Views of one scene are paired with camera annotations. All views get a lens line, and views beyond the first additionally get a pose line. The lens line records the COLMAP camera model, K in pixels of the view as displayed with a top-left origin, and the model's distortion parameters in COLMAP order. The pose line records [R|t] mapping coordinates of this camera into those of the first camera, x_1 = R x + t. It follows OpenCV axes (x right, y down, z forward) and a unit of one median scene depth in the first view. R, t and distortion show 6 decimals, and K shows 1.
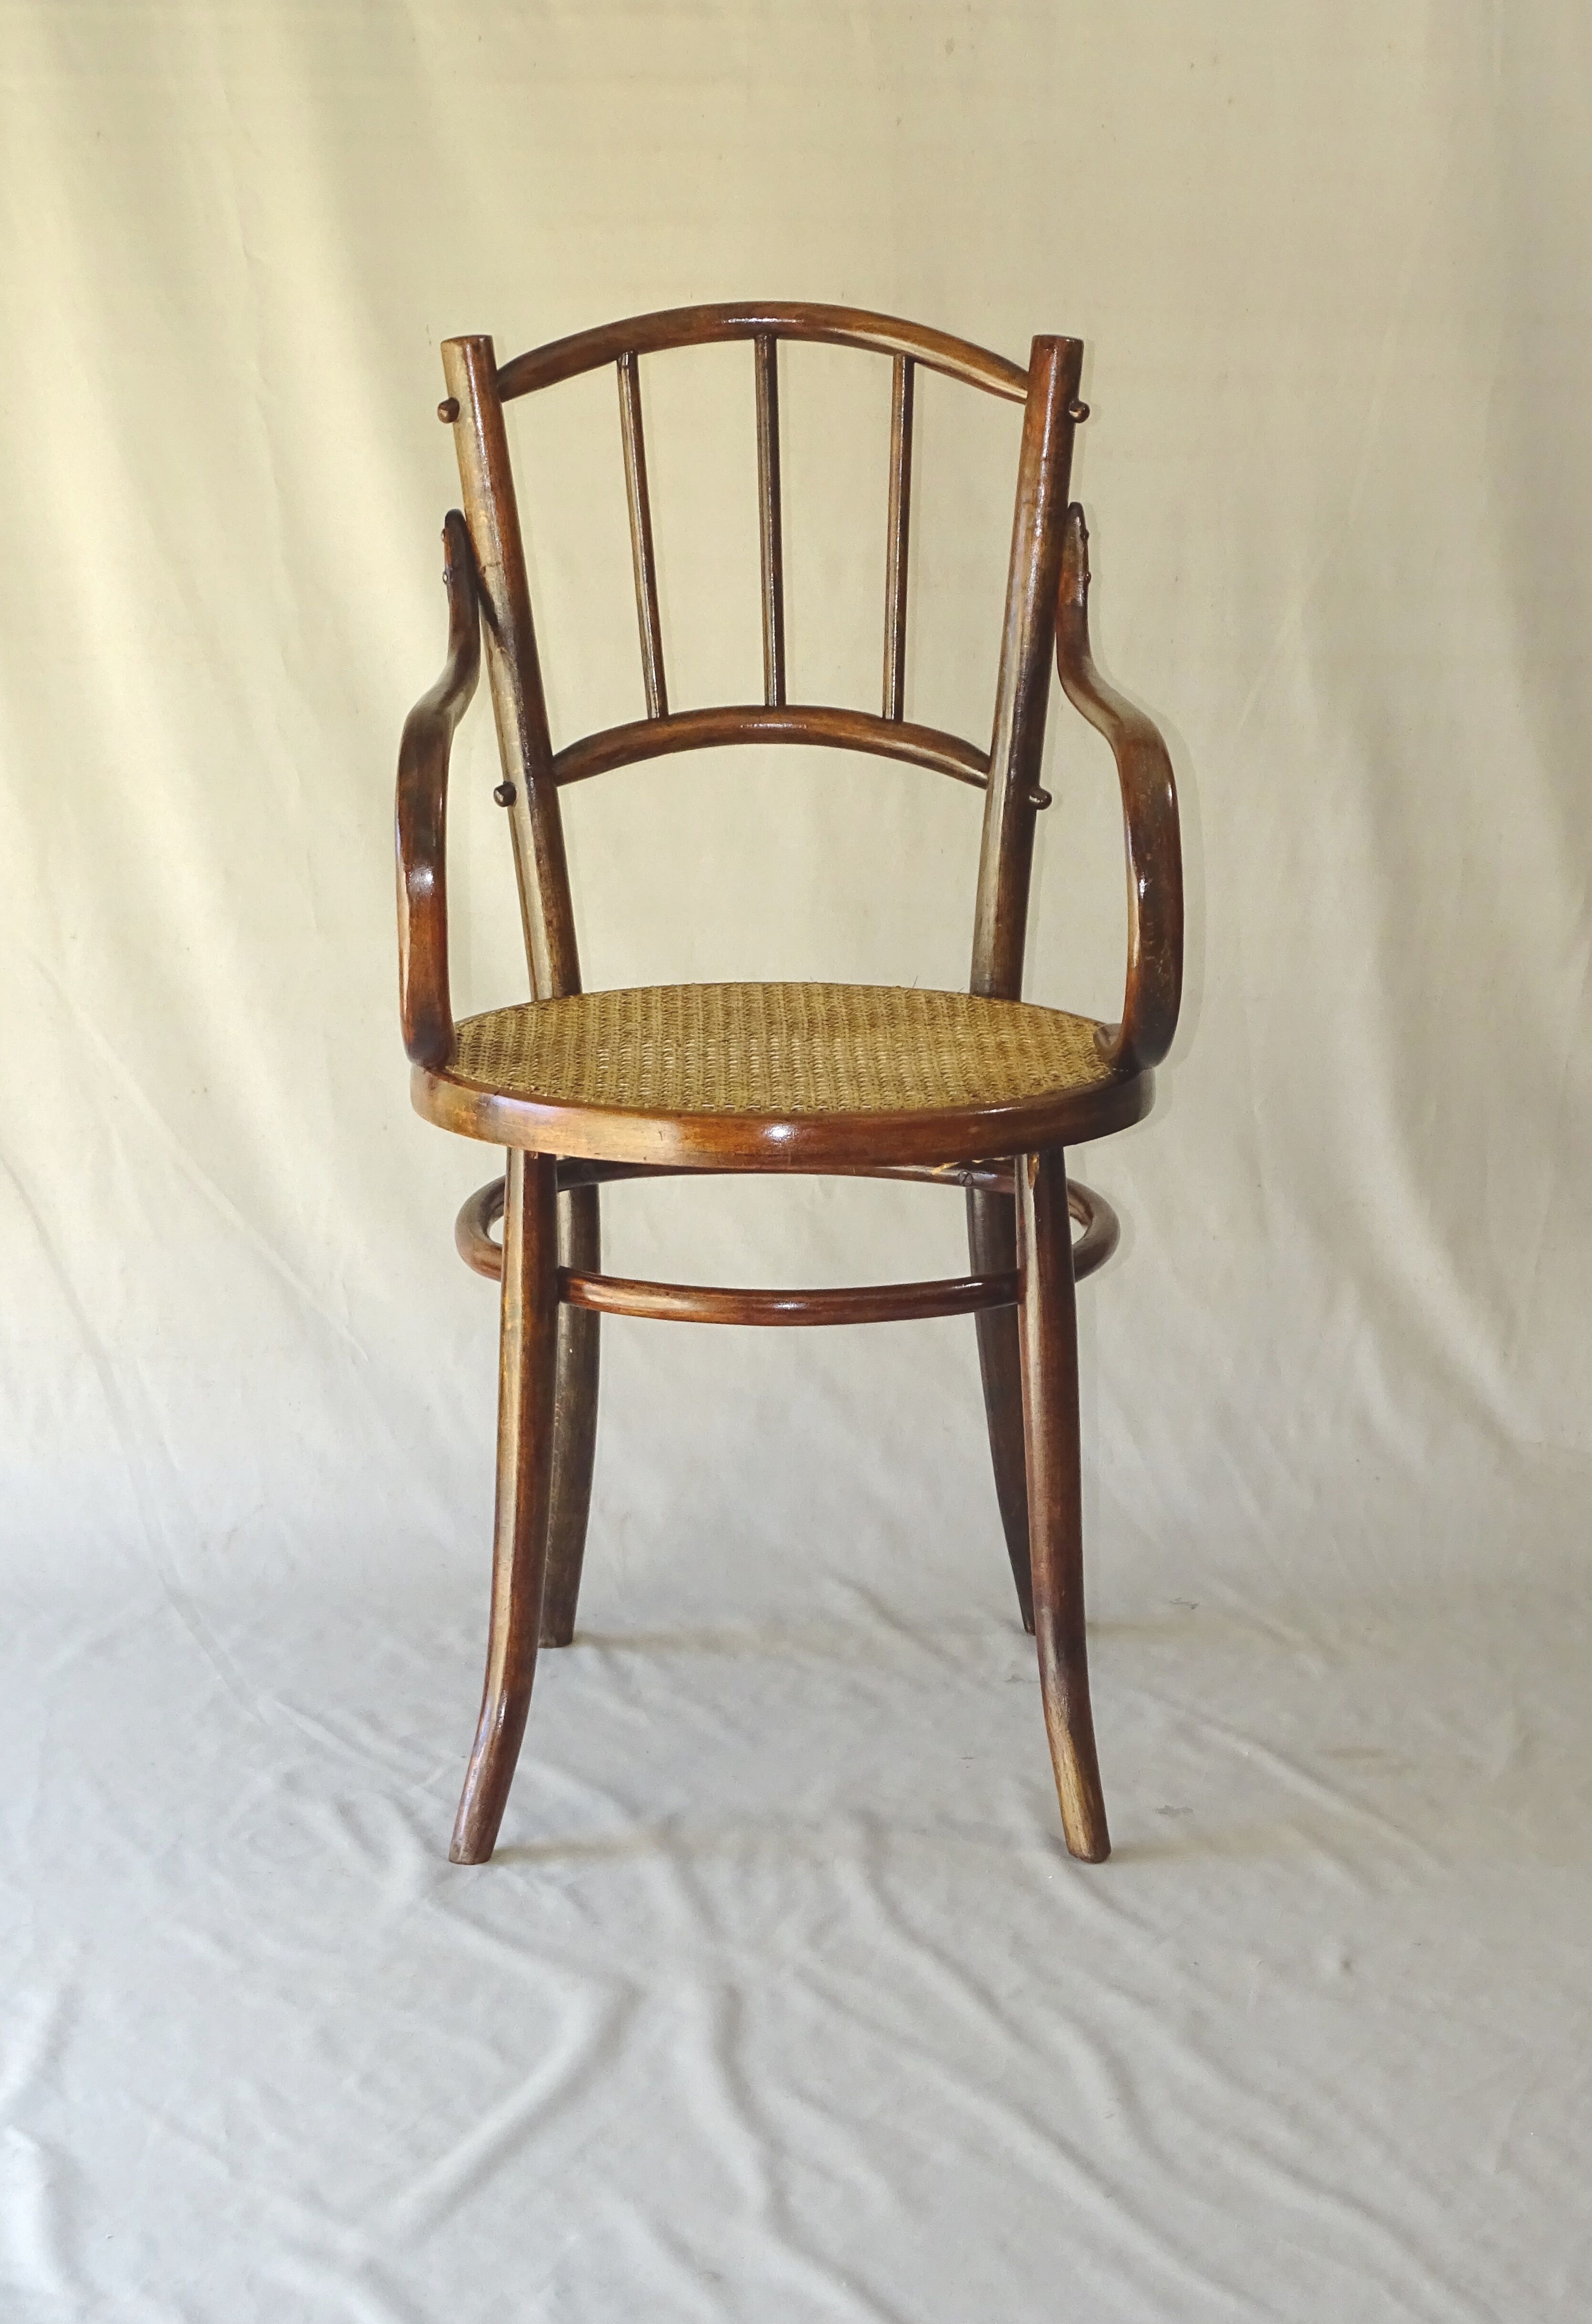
lens RADIAL K [[5031.5, 0, 781.9], [0, 5031.5, 1156.4], [0, 0, 1]] dist [0.057482, 0.000000]
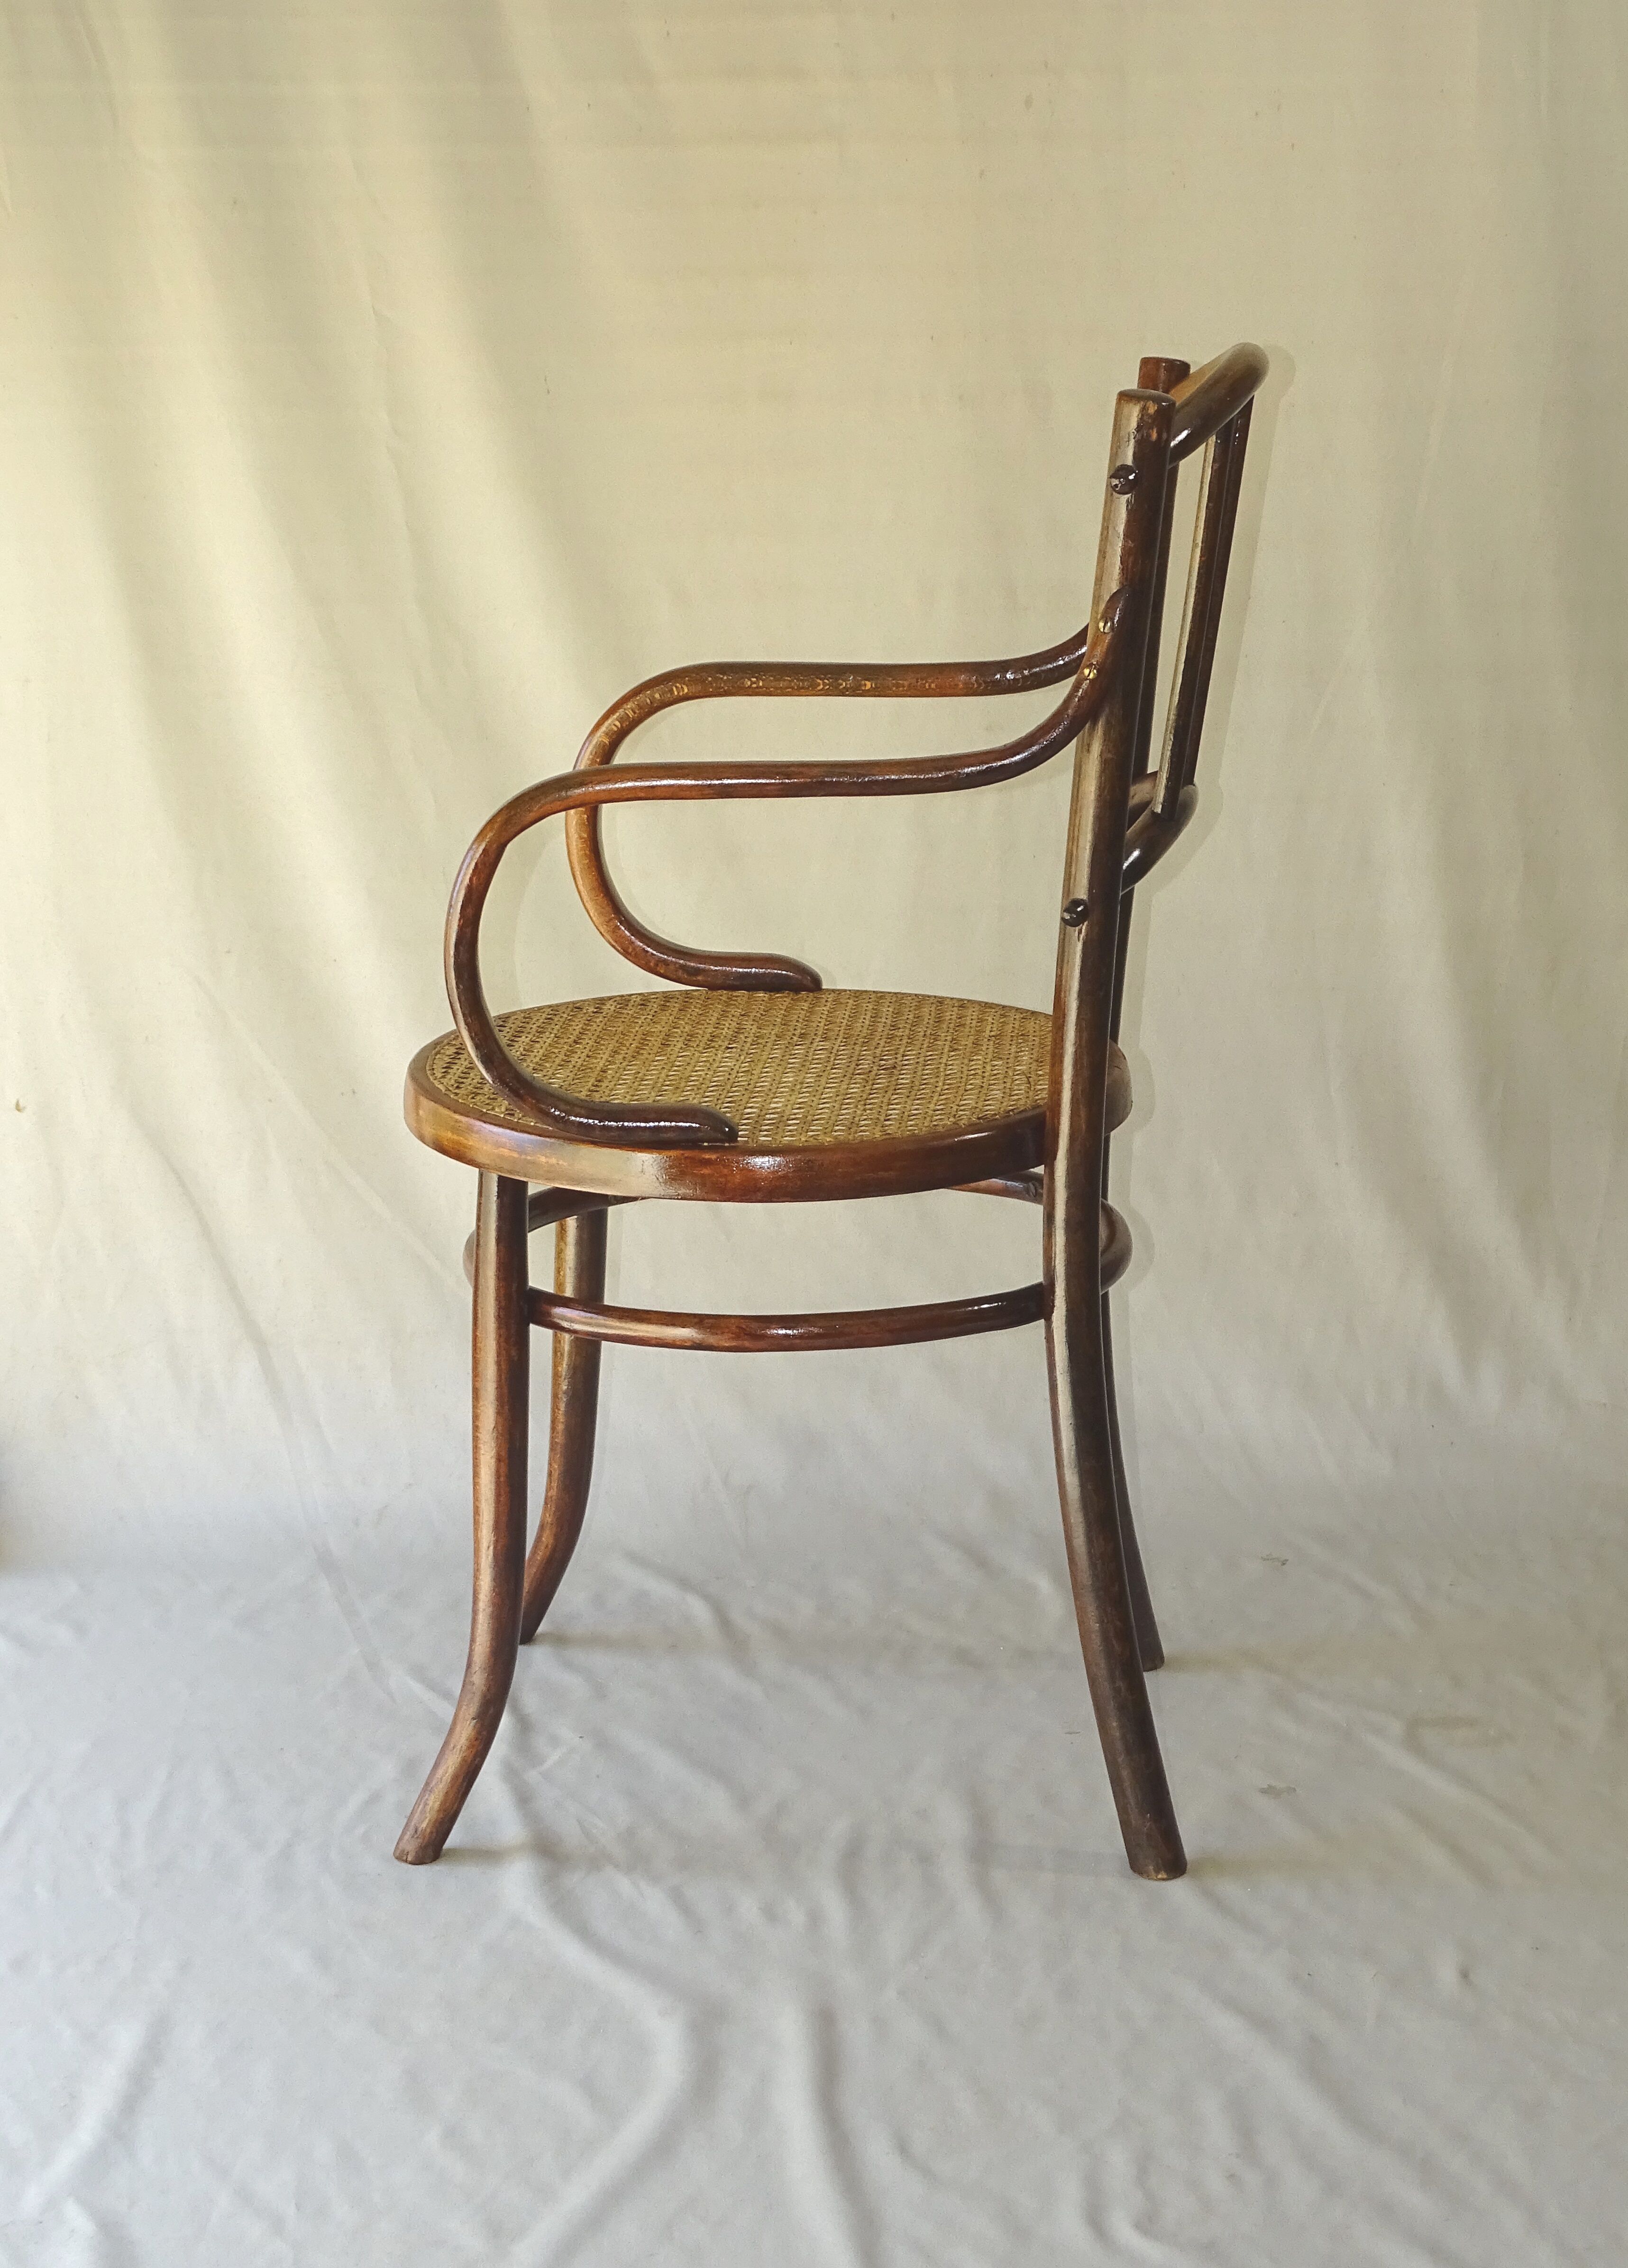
lens RADIAL K [[3834.7, 0, 815.0], [0, 3834.7, 1133.2], [0, 0, 1]] dist [0.050140, 0.000000]
pose [[0.999444, -0.017726, -0.028234, 0.010017], [0.017867, 0.999829, 0.004743, -0.008417], [0.028145, -0.005245, 0.999590, 0.248622]]
